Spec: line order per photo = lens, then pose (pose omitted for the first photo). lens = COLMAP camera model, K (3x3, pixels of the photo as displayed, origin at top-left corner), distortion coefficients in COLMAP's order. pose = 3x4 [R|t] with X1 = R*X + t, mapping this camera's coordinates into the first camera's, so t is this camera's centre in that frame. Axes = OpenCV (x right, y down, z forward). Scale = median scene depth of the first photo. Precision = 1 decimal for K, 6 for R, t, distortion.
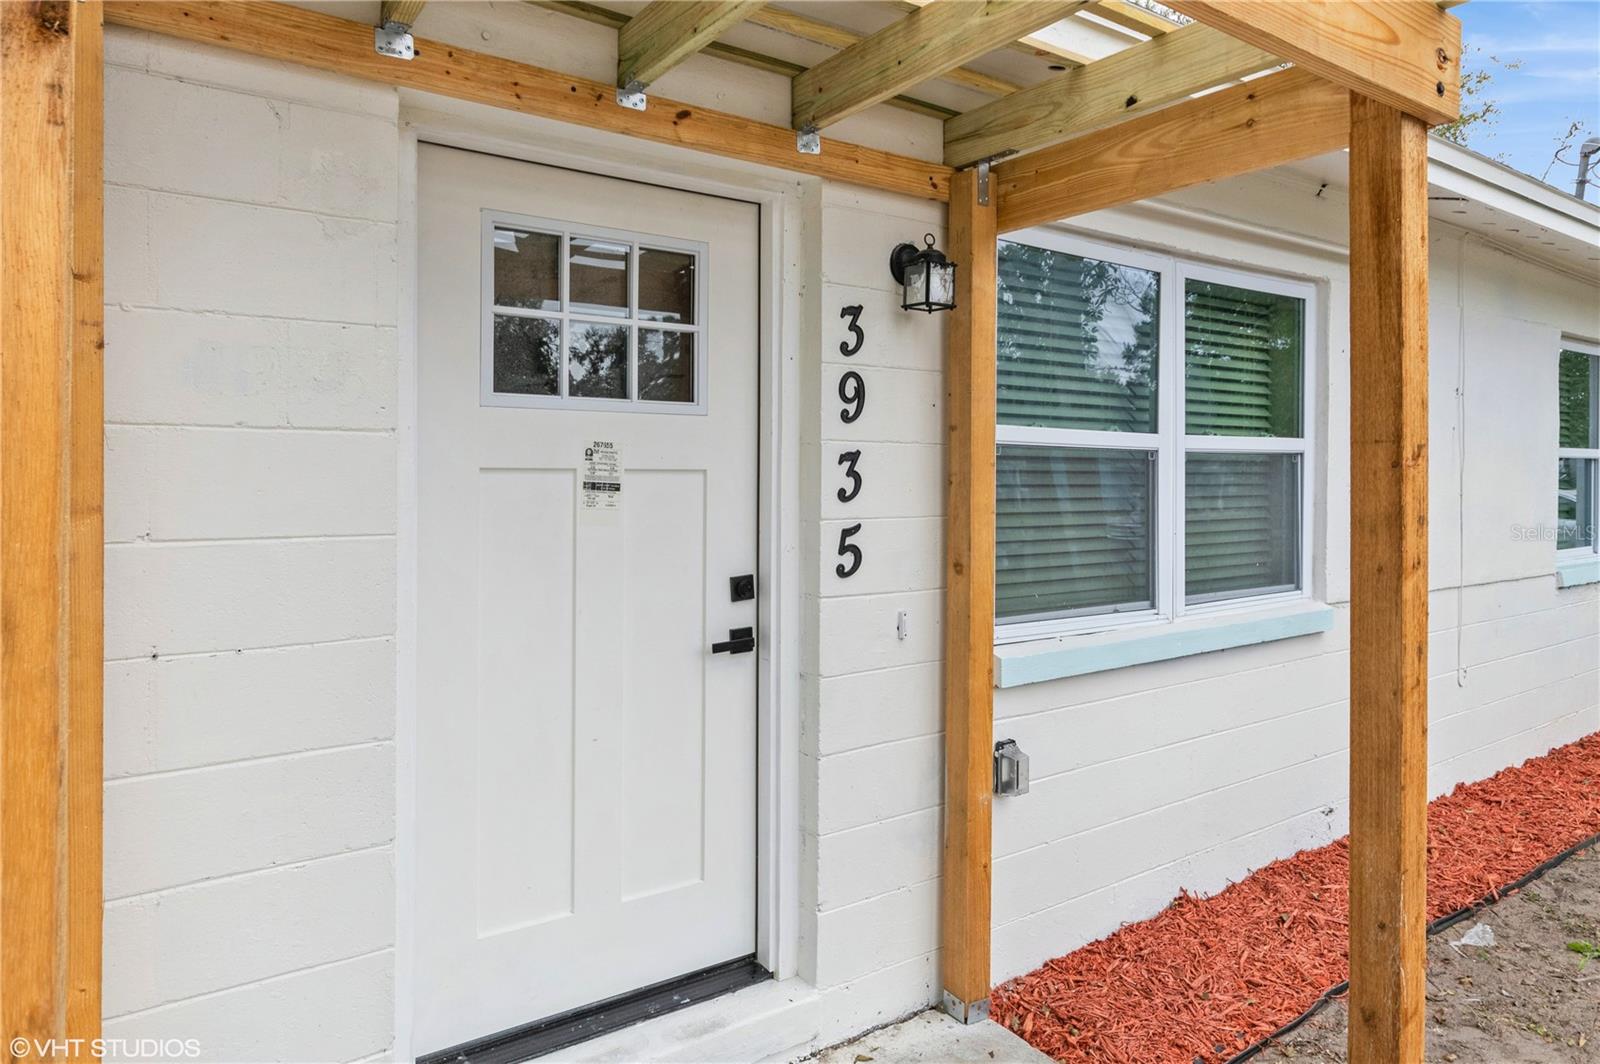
lens RADIAL K [[959.8, 0, 803.9], [0, 959.8, 475.7], [0, 0, 1]] dist [-0.001812, -0.000331]
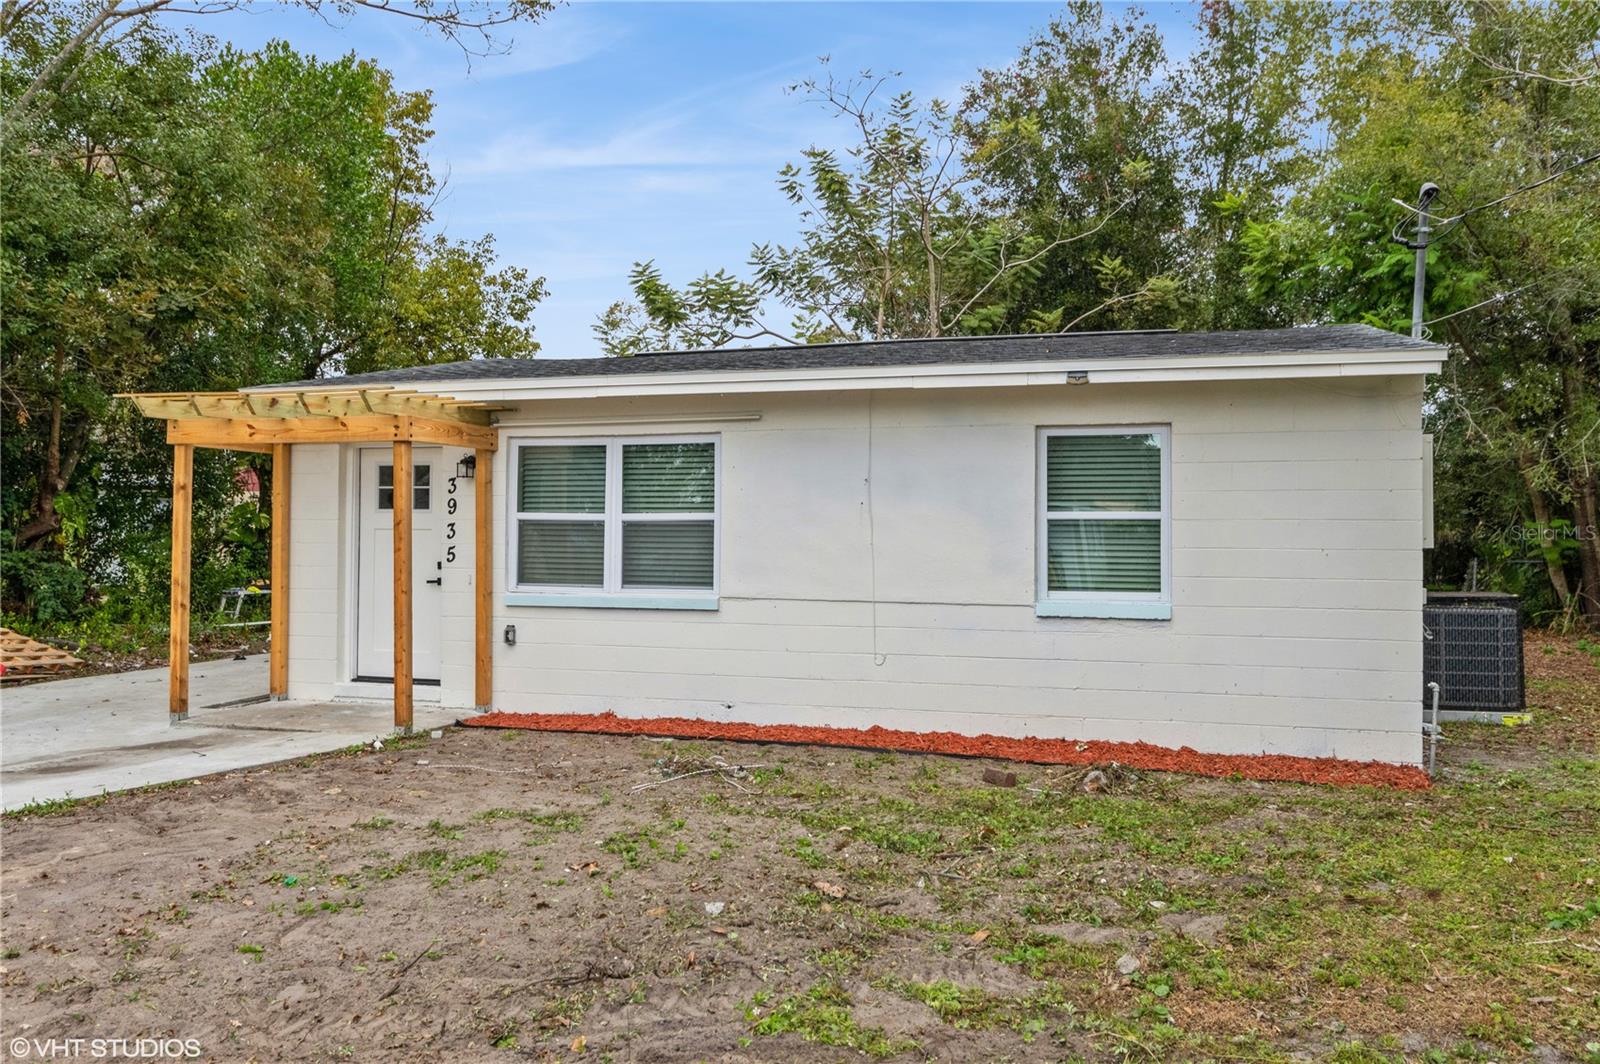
lens RADIAL K [[1272.5, 0, 800.0], [0, 1272.5, 532.0], [0, 0, 1]] dist [-0.004678, 0.000630]
pose [[0.634763, -0.015520, -0.772551, 4.076298], [-0.010572, 0.999530, -0.028767, 0.115057], [0.772635, 0.026428, 0.634301, -0.801325]]
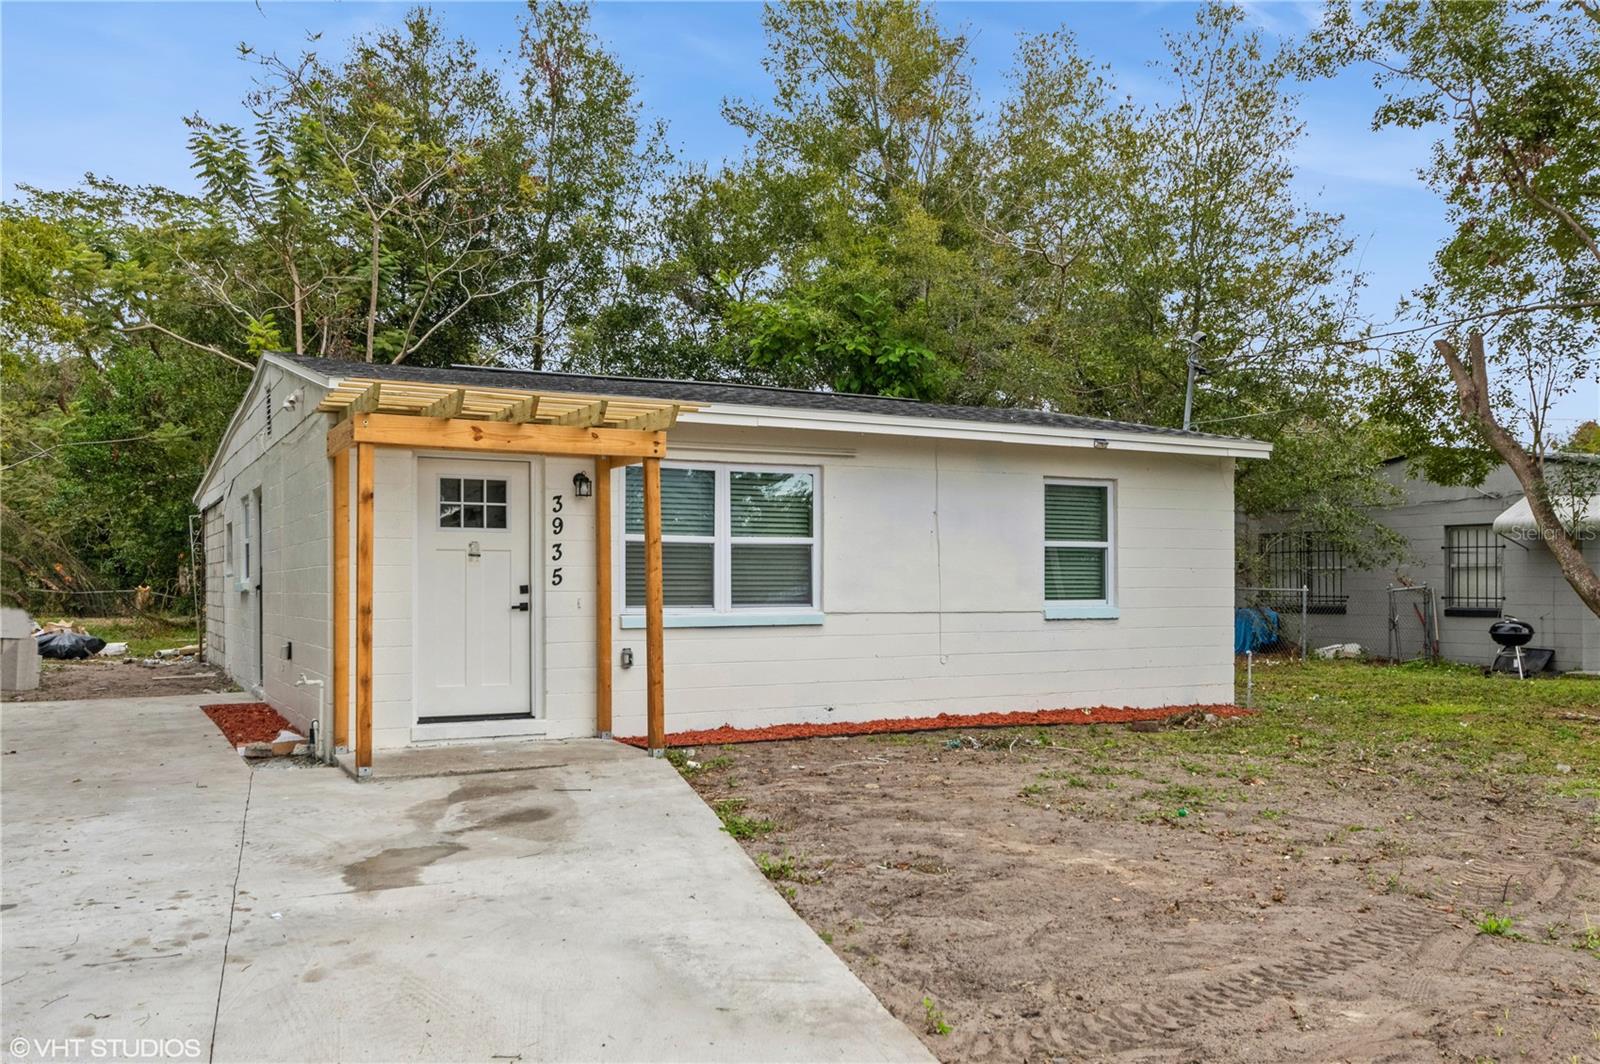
lens RADIAL K [[1229.2, 0, 797.6], [0, 1229.2, 582.4], [0, 0, 1]] dist [0.005480, 0.000882]
pose [[0.992773, -0.006571, -0.119825, 1.264209], [0.006043, 0.999970, -0.004767, 0.119595], [0.119853, 0.004009, 0.992784, -2.760631]]
